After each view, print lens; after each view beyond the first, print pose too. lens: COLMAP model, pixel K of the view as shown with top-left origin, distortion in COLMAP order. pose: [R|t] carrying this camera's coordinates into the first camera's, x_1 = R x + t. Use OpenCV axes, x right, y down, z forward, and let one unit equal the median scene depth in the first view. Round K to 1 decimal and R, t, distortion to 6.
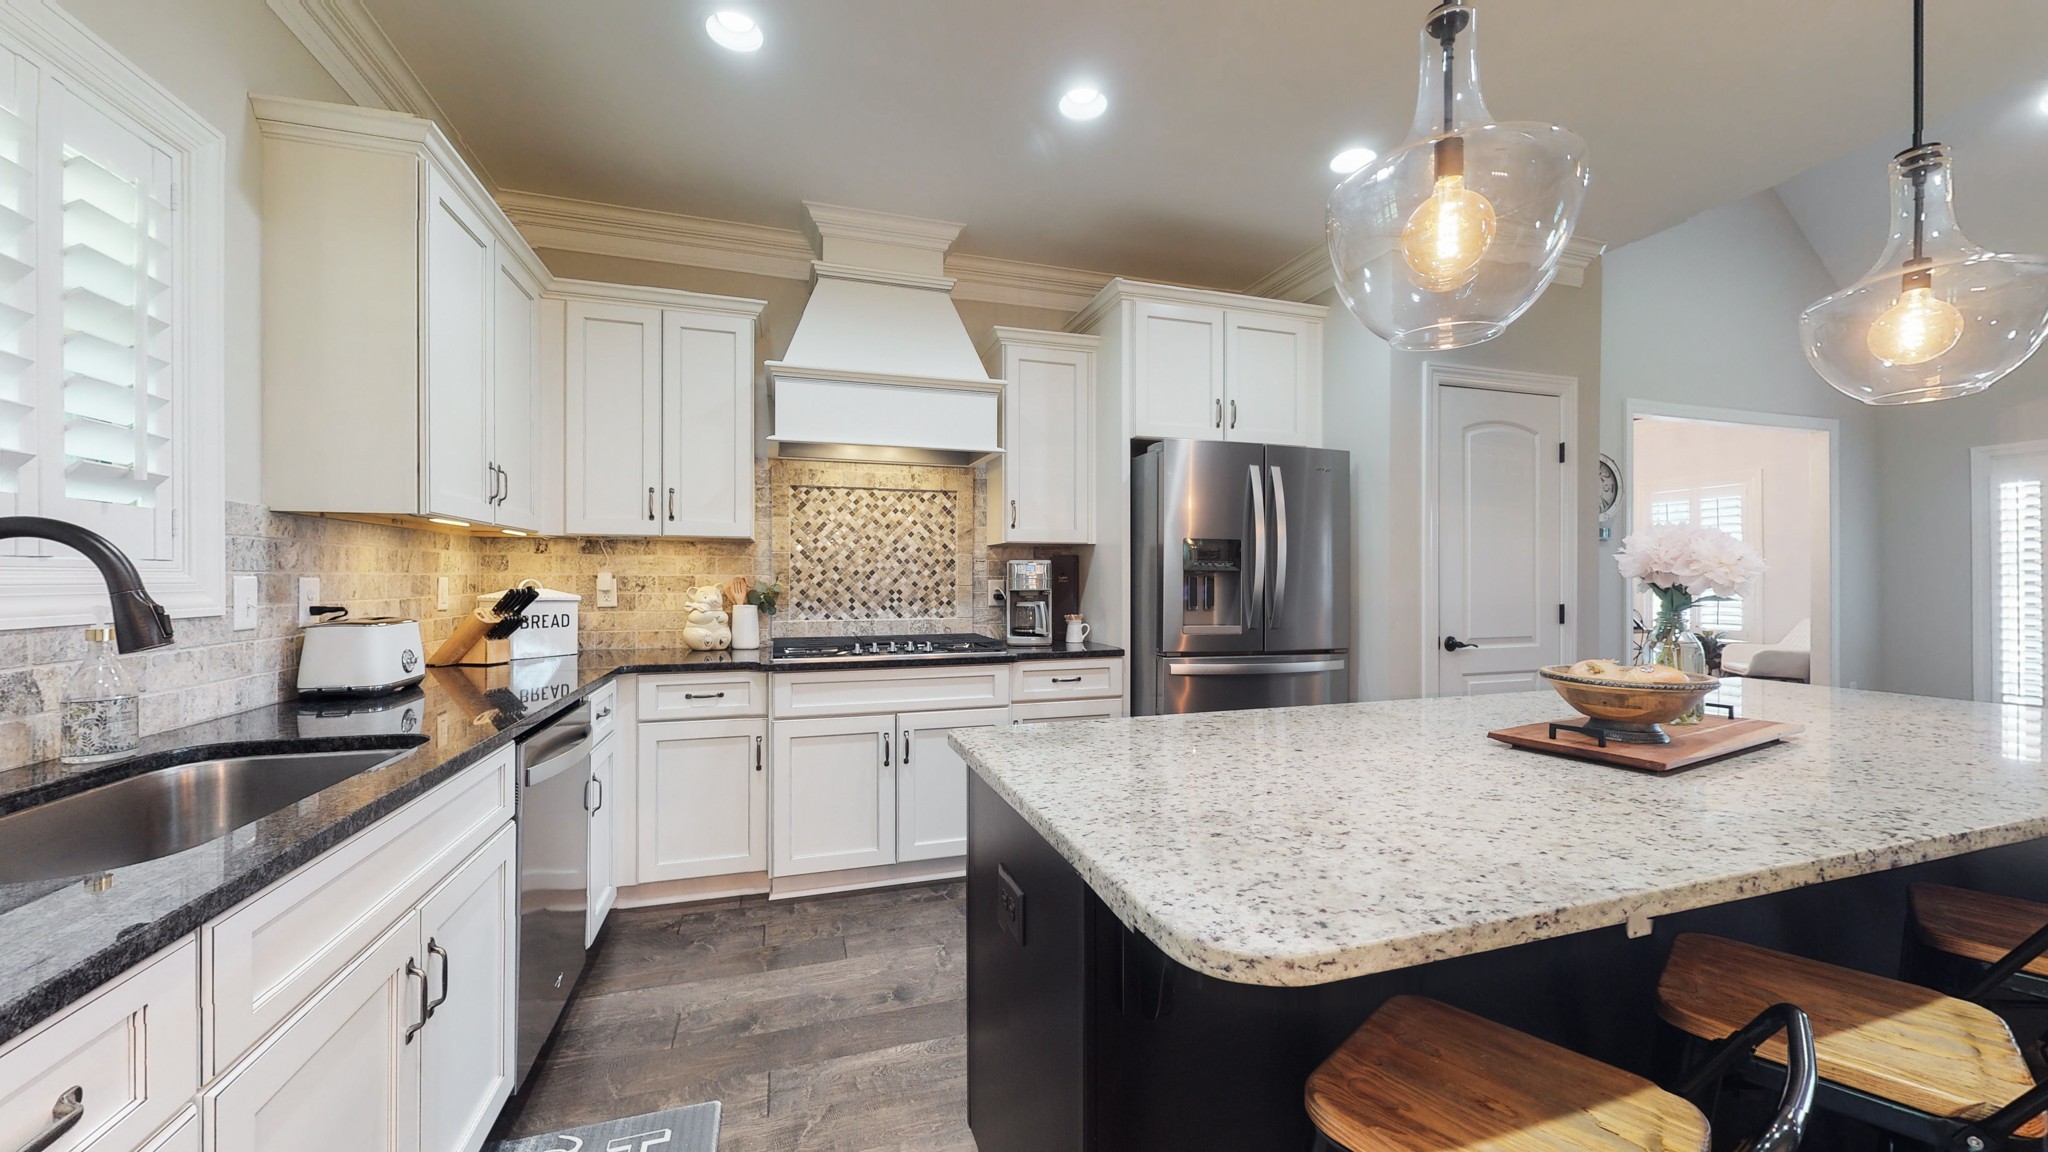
lens RADIAL K [[748.5, 0, 1025.5], [0, 748.5, 578.3], [0, 0, 1]] dist [0.000860, -0.000120]
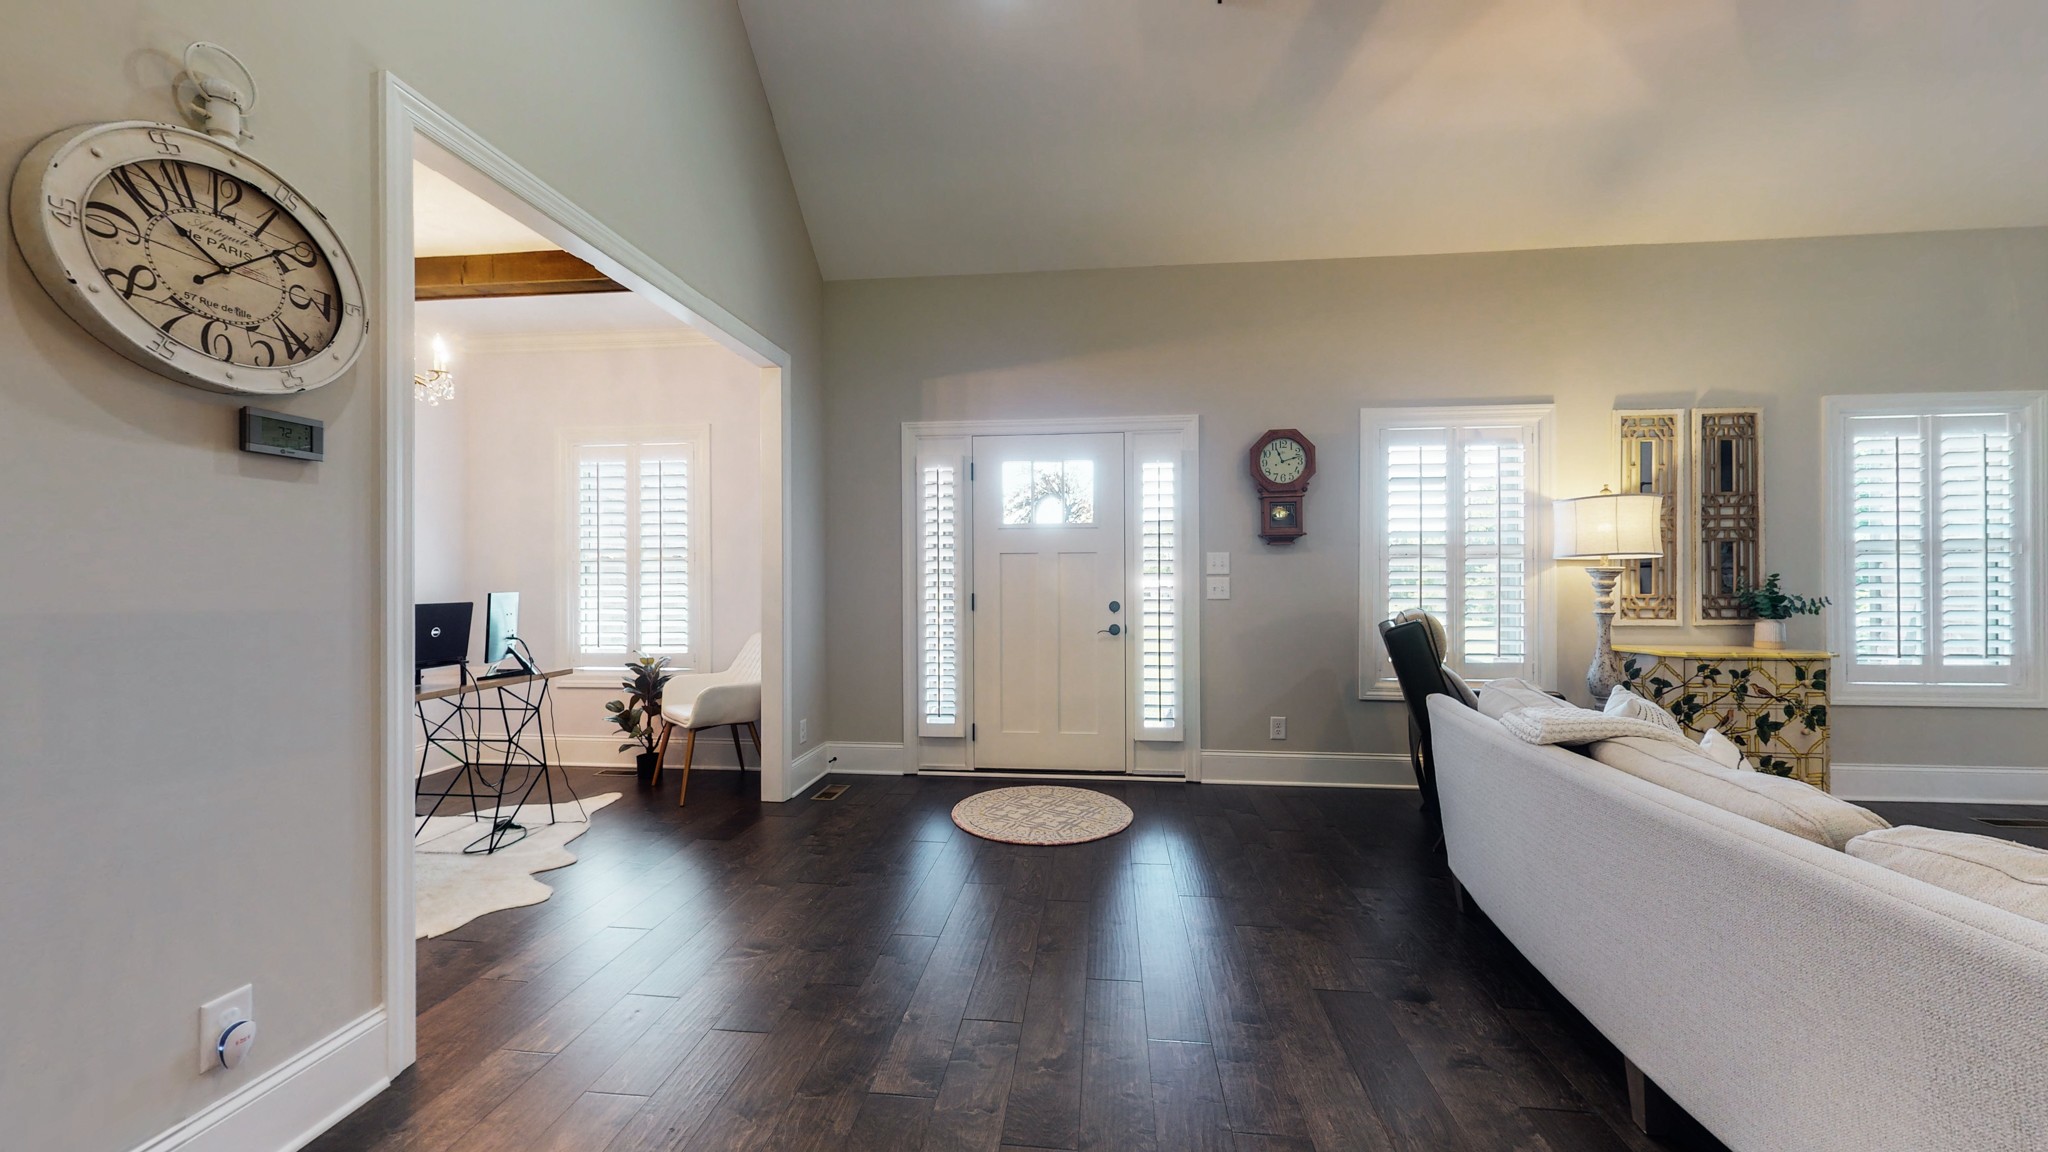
lens RADIAL K [[748.5, 0, 1025.5], [0, 748.5, 578.3], [0, 0, 1]] dist [0.000860, -0.000120]
pose [[0.409067, 0.003909, 0.912496, 0.568610], [0.000233, 0.999990, -0.004388, 0.002979], [-0.912504, 0.002008, 0.409062, 0.542356]]
